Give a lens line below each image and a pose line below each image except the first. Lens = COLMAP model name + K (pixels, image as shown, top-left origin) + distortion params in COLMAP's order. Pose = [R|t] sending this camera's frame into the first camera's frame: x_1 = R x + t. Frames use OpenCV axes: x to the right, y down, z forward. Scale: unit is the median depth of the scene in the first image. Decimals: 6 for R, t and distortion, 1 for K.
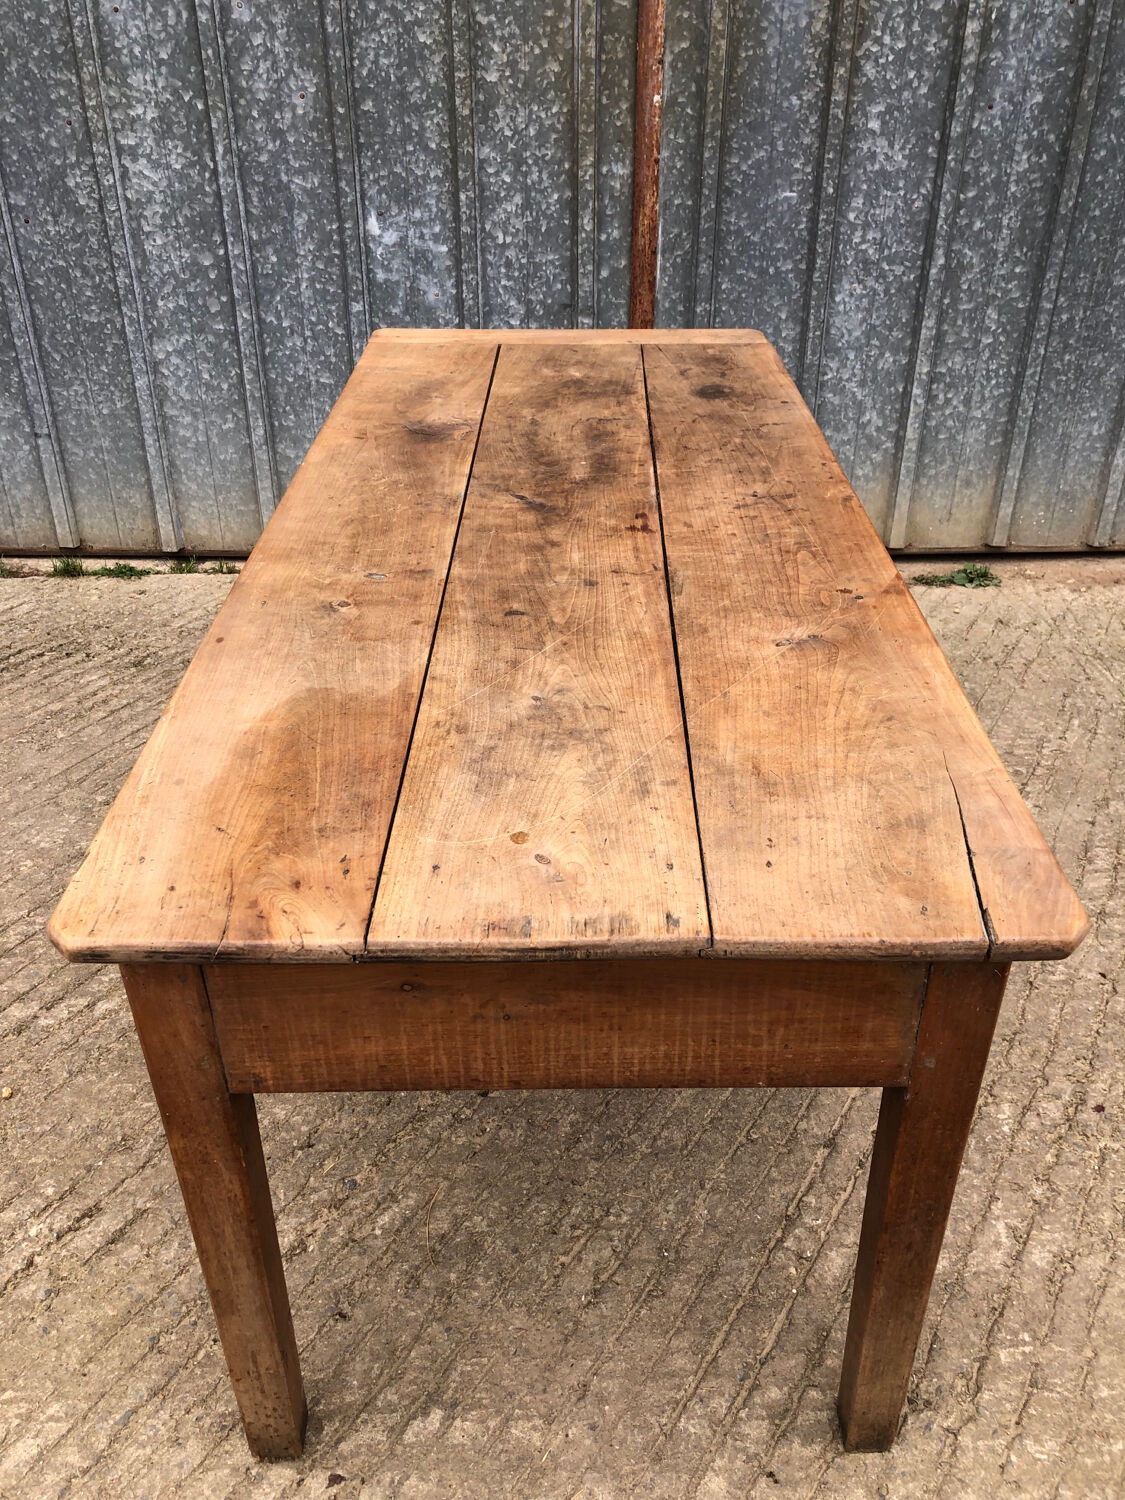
lens RADIAL K [[1252.2, 0, 560.1], [0, 1252.2, 740.5], [0, 0, 1]] dist [0.008753, 0.015358]
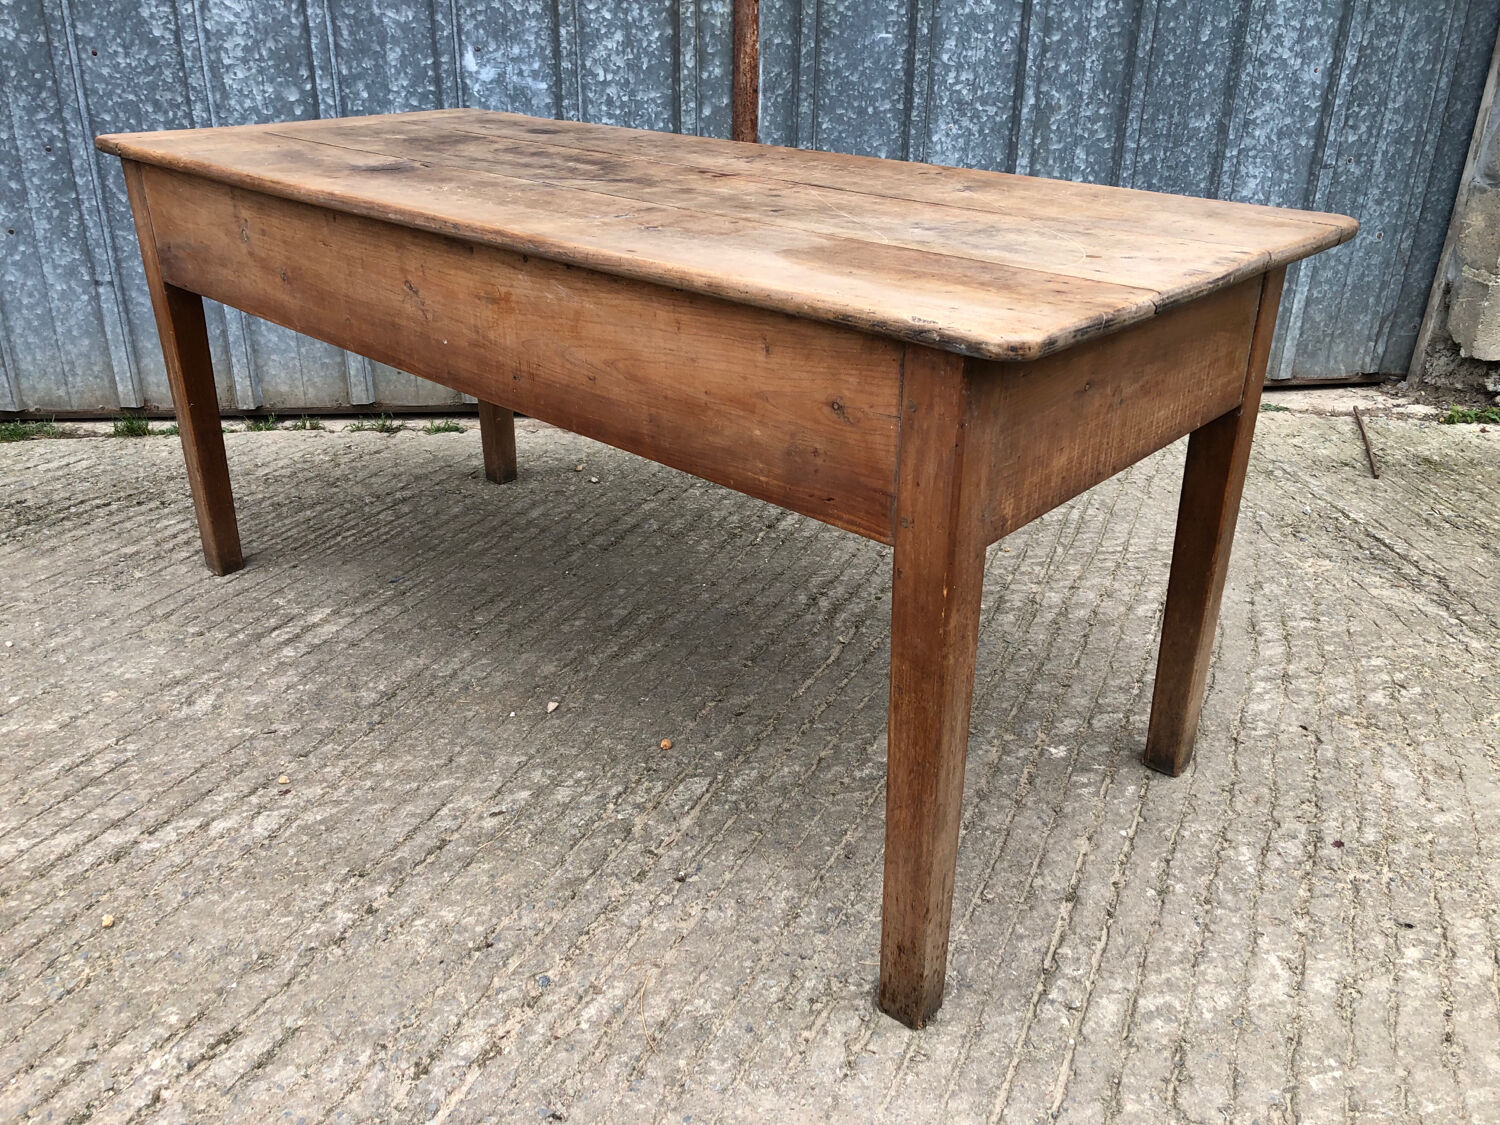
lens RADIAL K [[1252.2, 0, 754.2], [0, 1252.2, 552.5], [0, 0, 1]] dist [0.008753, 0.015358]
pose [[0.991073, -0.038808, 0.127547, -0.068887], [0.054416, 0.991127, -0.121266, 0.099248], [-0.121710, 0.127125, 0.984391, 0.059335]]
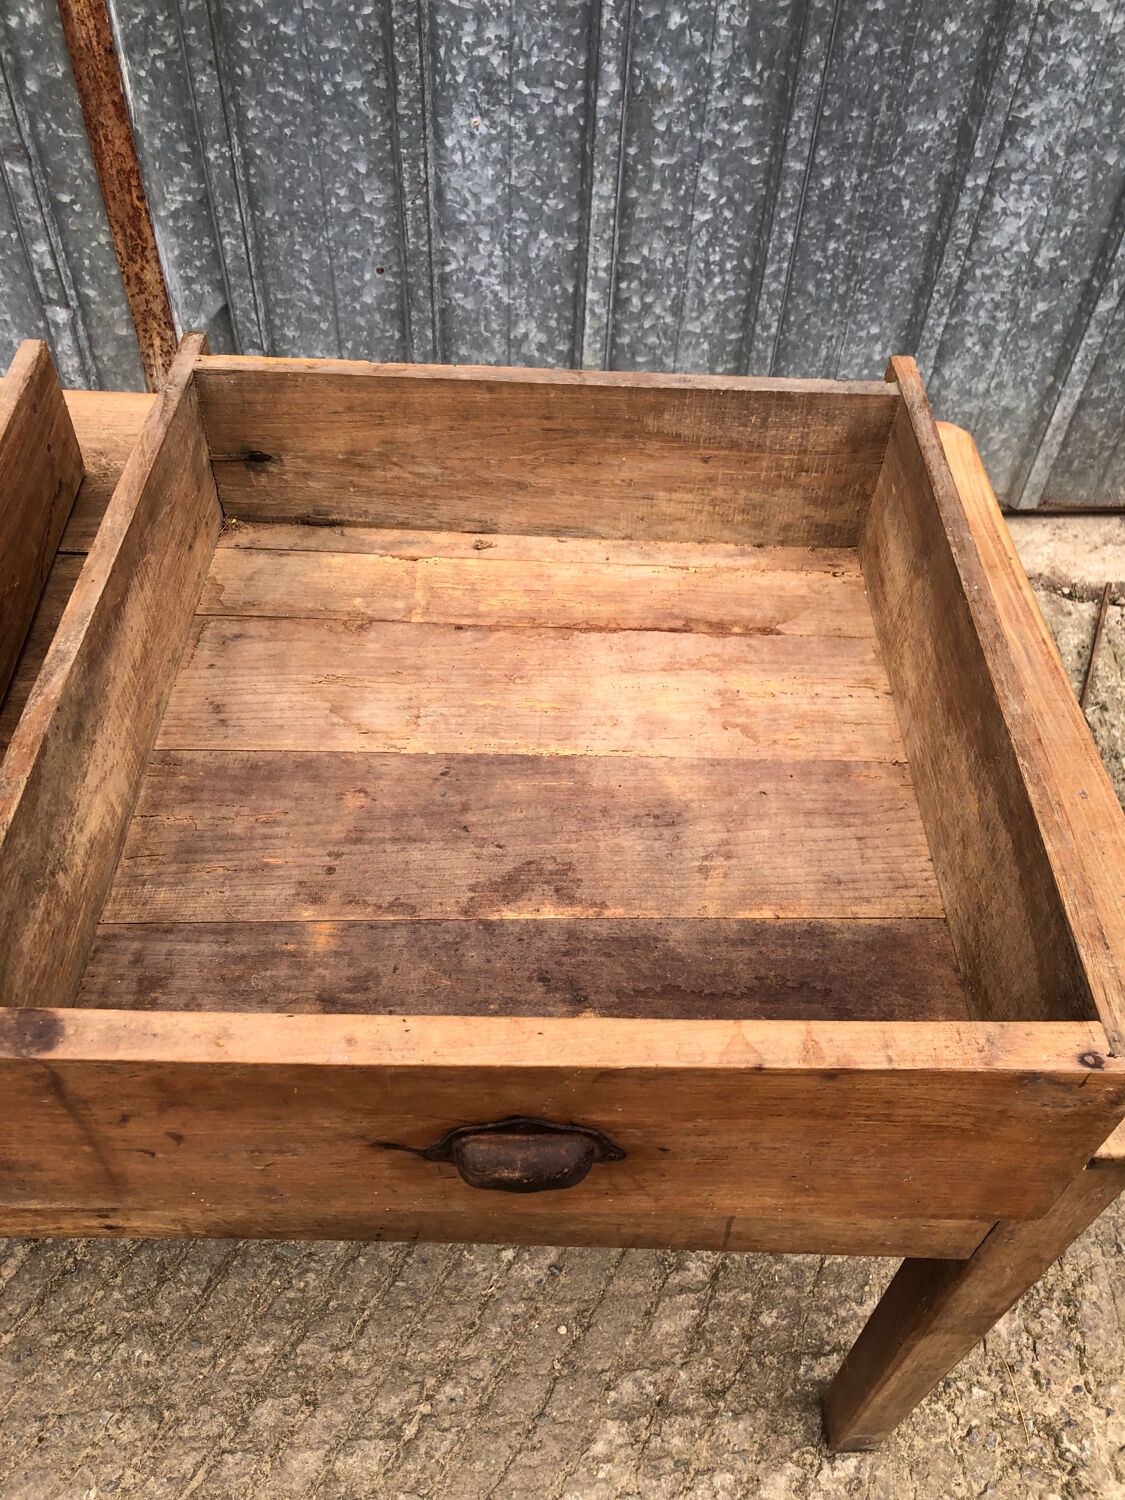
lens RADIAL K [[1252.2, 0, 564.7], [0, 1252.2, 753.0], [0, 0, 1]] dist [0.008753, 0.015358]
pose [[0.998683, 0.000199, 0.051313, 0.251749], [-0.015222, 0.956127, 0.292557, -0.256999], [-0.049003, -0.292953, 0.954870, 0.356428]]
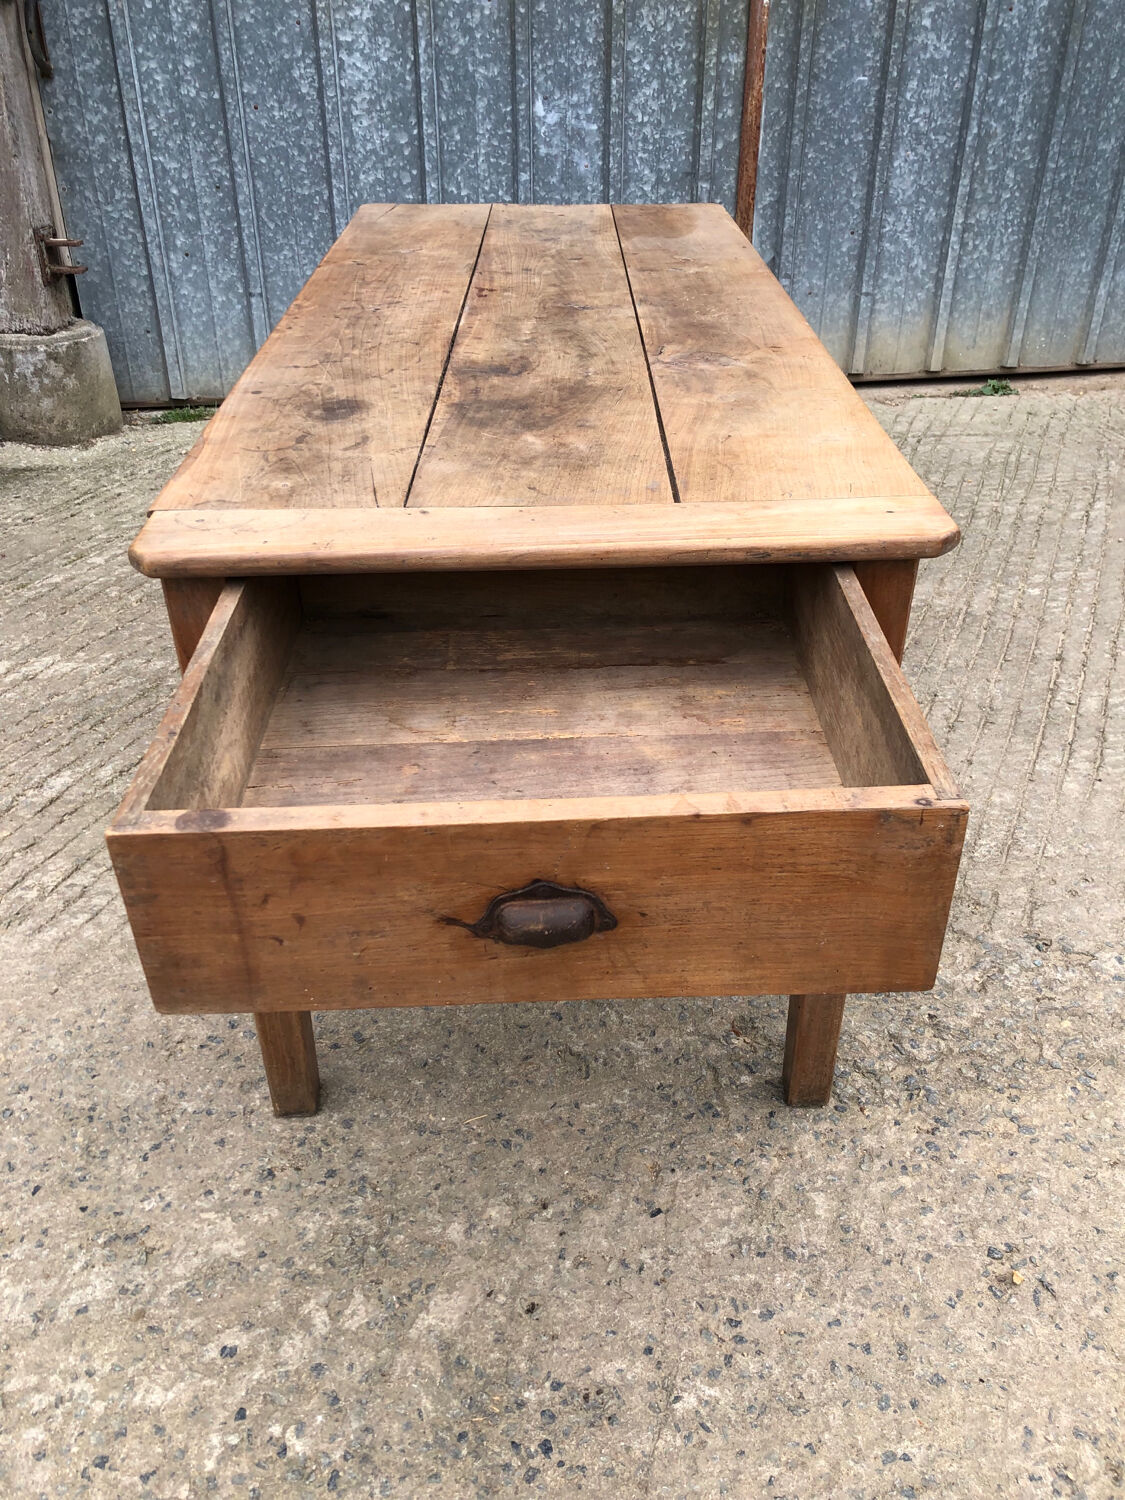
lens RADIAL K [[1252.2, 0, 561.0], [0, 1252.2, 749.4], [0, 0, 1]] dist [0.008753, 0.015358]
pose [[0.990012, -0.071533, 0.121489, -0.324131], [0.071630, 0.997425, 0.003576, 0.220797], [-0.121432, 0.005162, 0.992586, -0.235341]]
